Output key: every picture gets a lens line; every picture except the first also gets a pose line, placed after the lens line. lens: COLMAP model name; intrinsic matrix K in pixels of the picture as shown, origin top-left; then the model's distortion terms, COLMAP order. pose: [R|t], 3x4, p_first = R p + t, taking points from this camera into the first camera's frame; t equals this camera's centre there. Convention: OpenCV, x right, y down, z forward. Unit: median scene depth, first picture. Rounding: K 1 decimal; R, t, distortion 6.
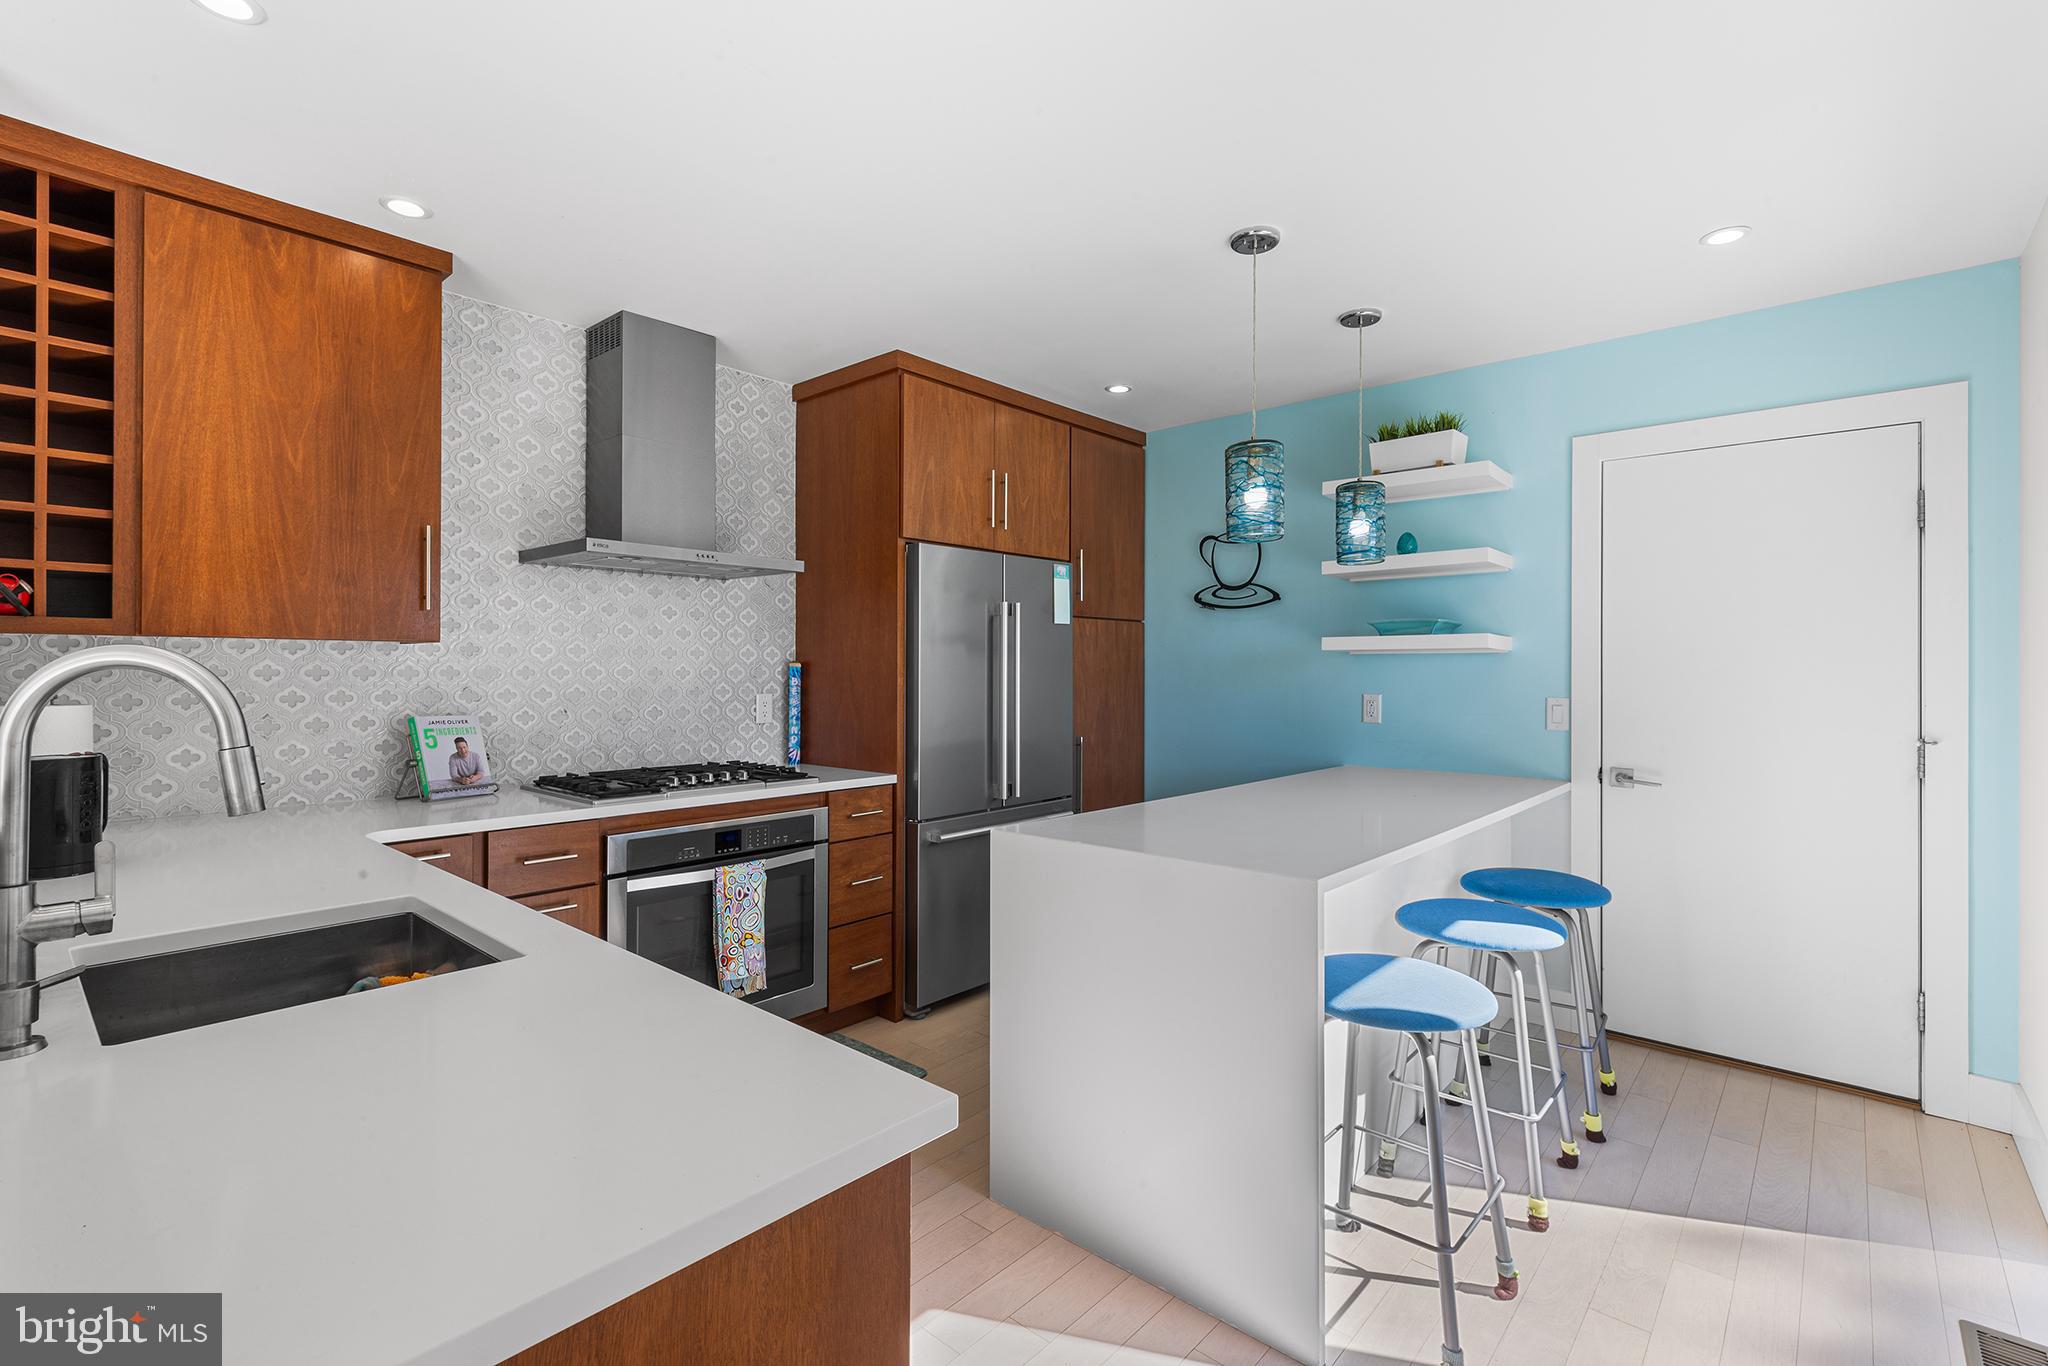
lens RADIAL K [[919.1, 0, 1021.8], [0, 919.1, 663.3], [0, 0, 1]] dist [0.002470, 0.000274]
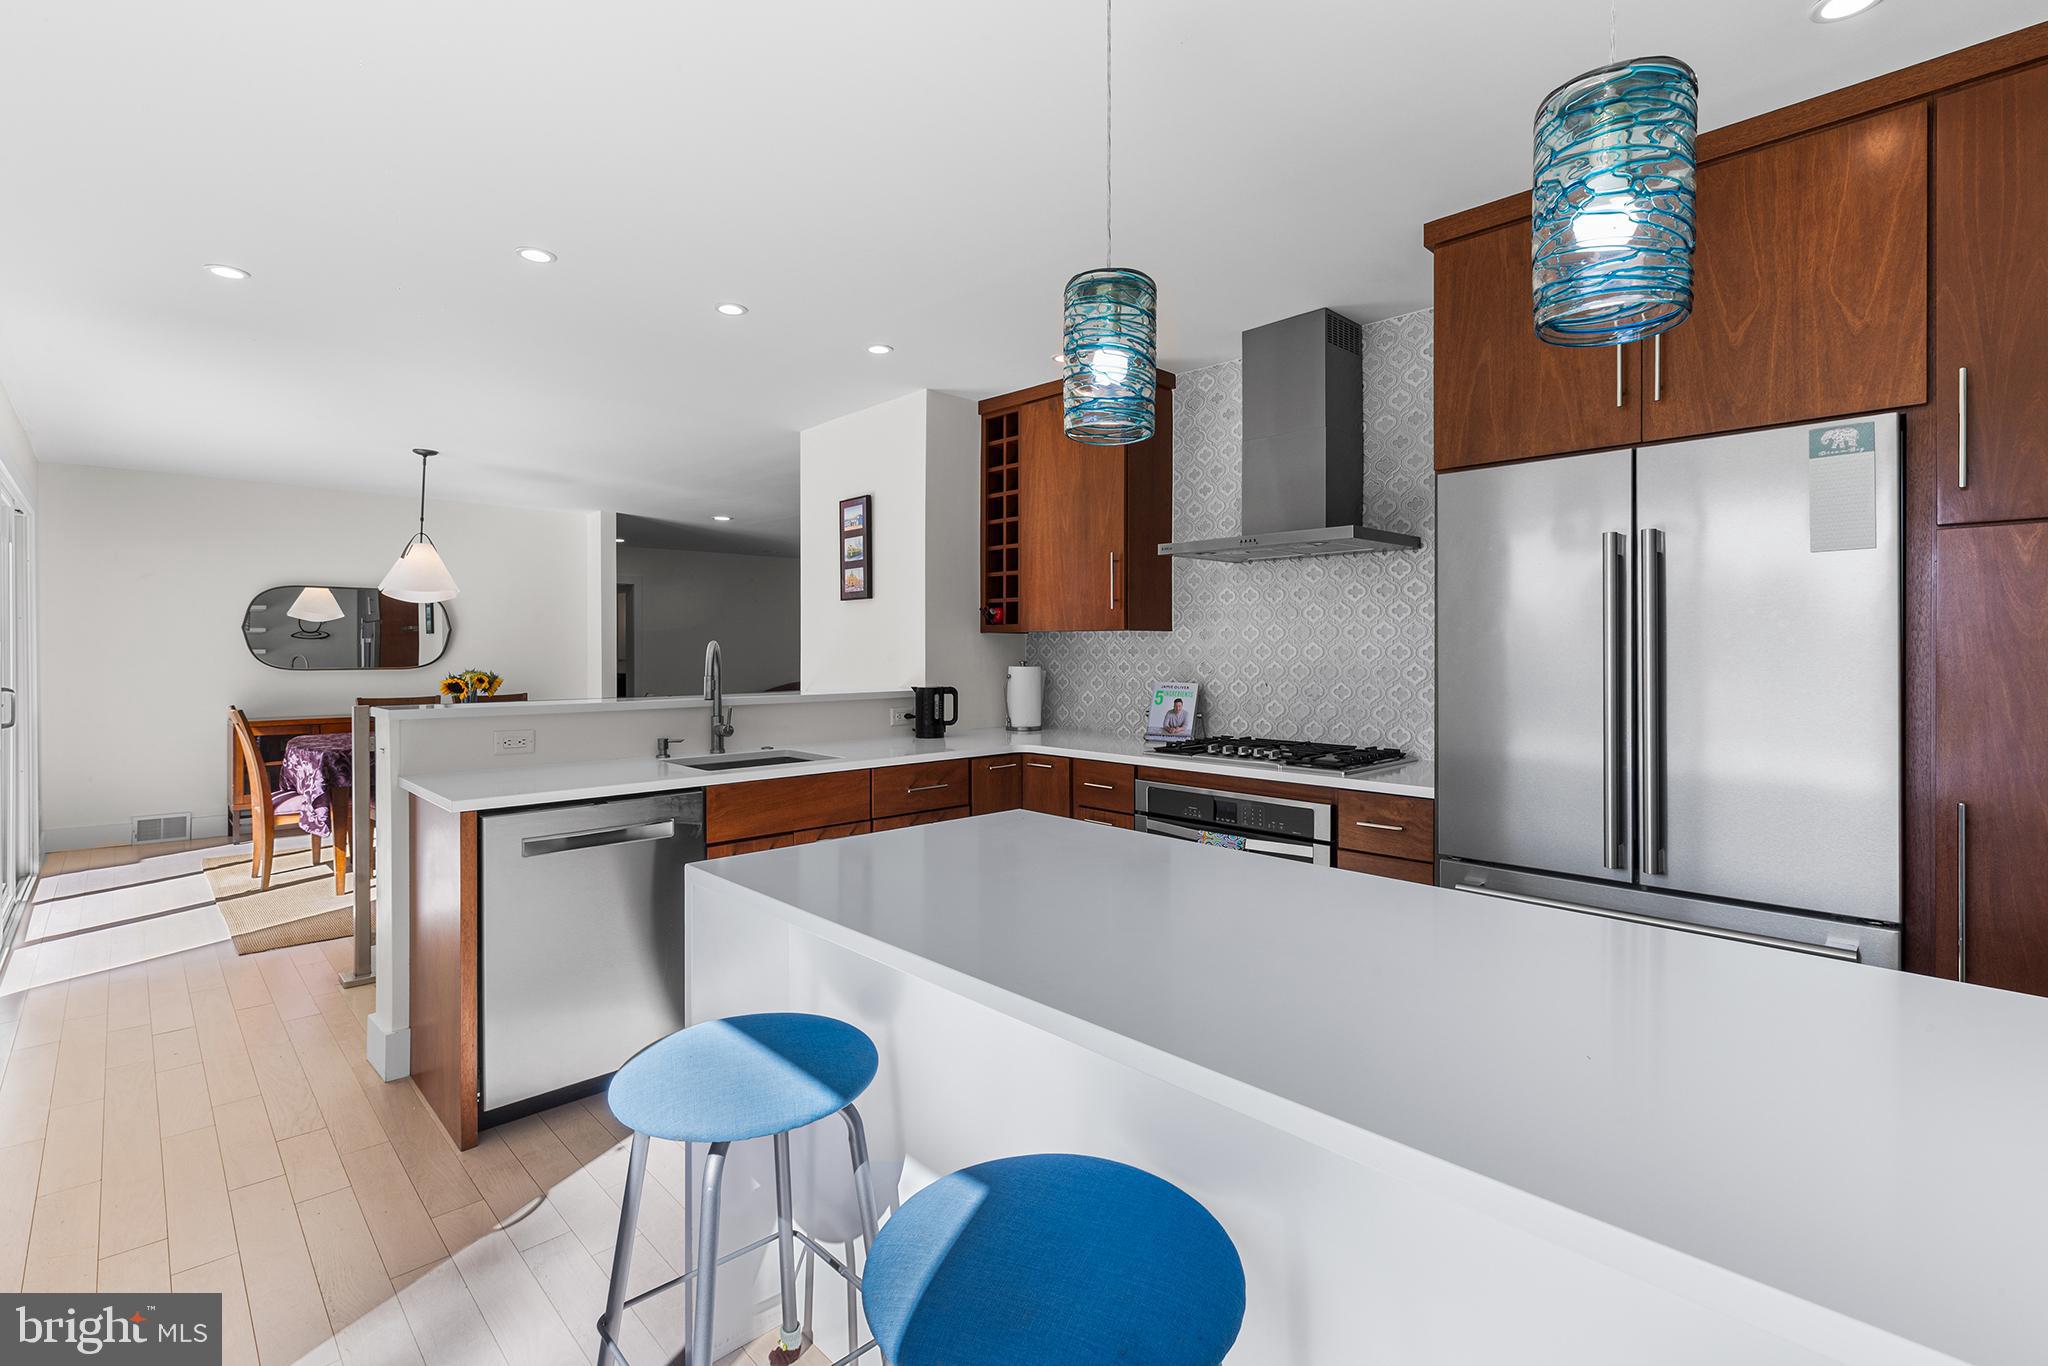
lens RADIAL K [[926.6, 0, 1029.4], [0, 926.6, 651.0], [0, 0, 1]] dist [0.000433, 0.000418]
pose [[-0.069572, 0.000856, -0.997577, 0.732976], [0.007557, 0.999971, 0.000331, 0.007129], [0.997548, -0.007516, -0.069576, 0.824216]]
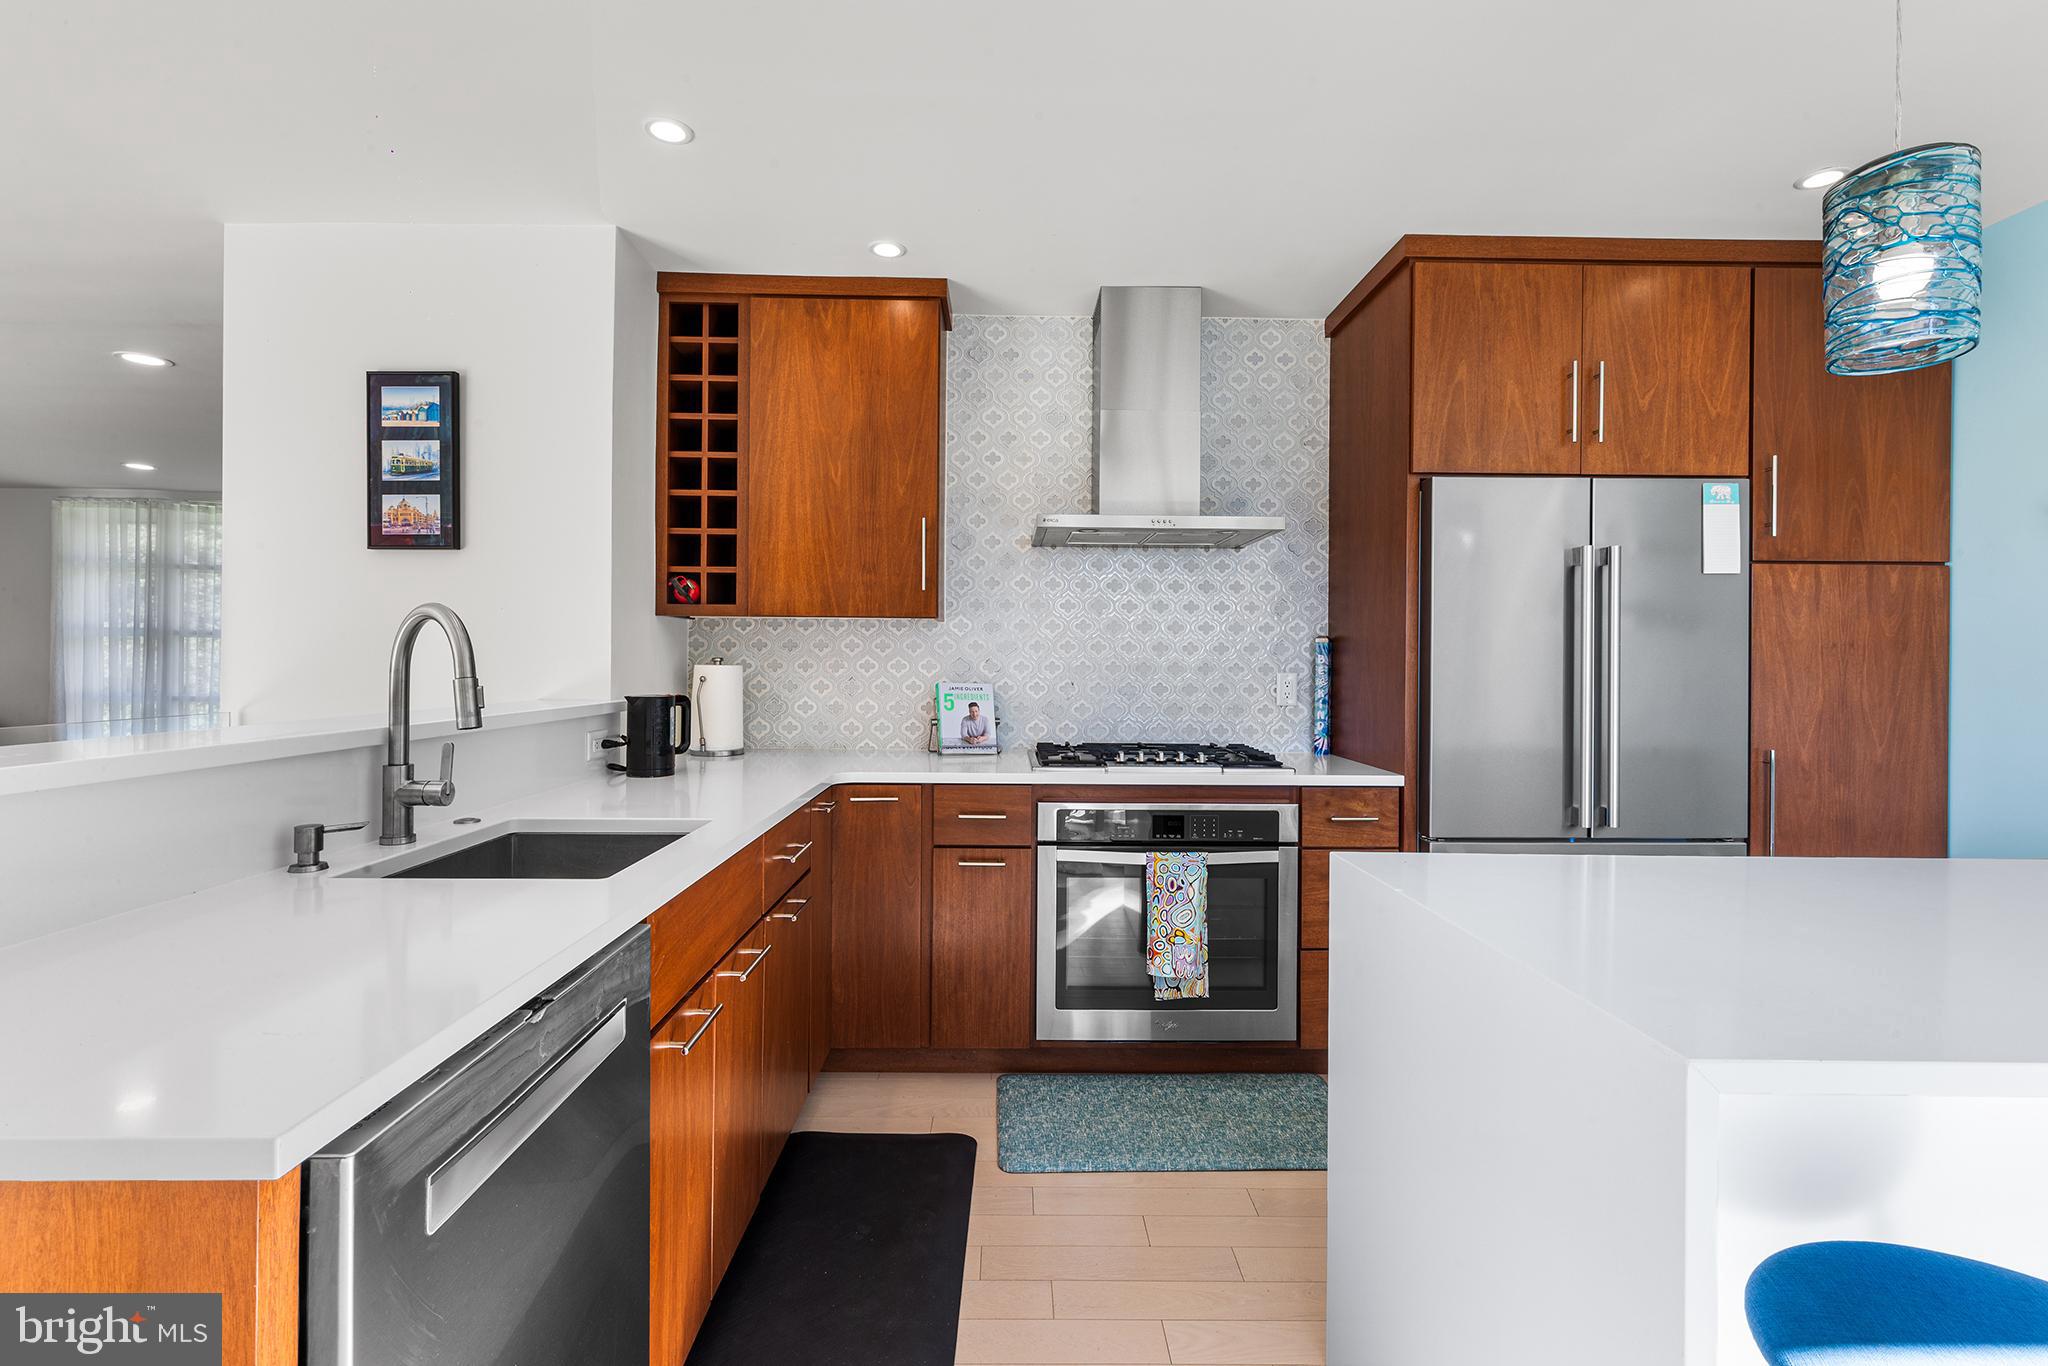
lens RADIAL K [[909.4, 0, 1020.9], [0, 909.4, 660.7], [0, 0, 1]] dist [0.001075, 0.000628]
pose [[0.676457, 0.004547, -0.736468, 0.245443], [-0.001321, 0.999987, 0.004961, 0.021788], [0.736481, -0.002383, 0.676454, 0.263271]]
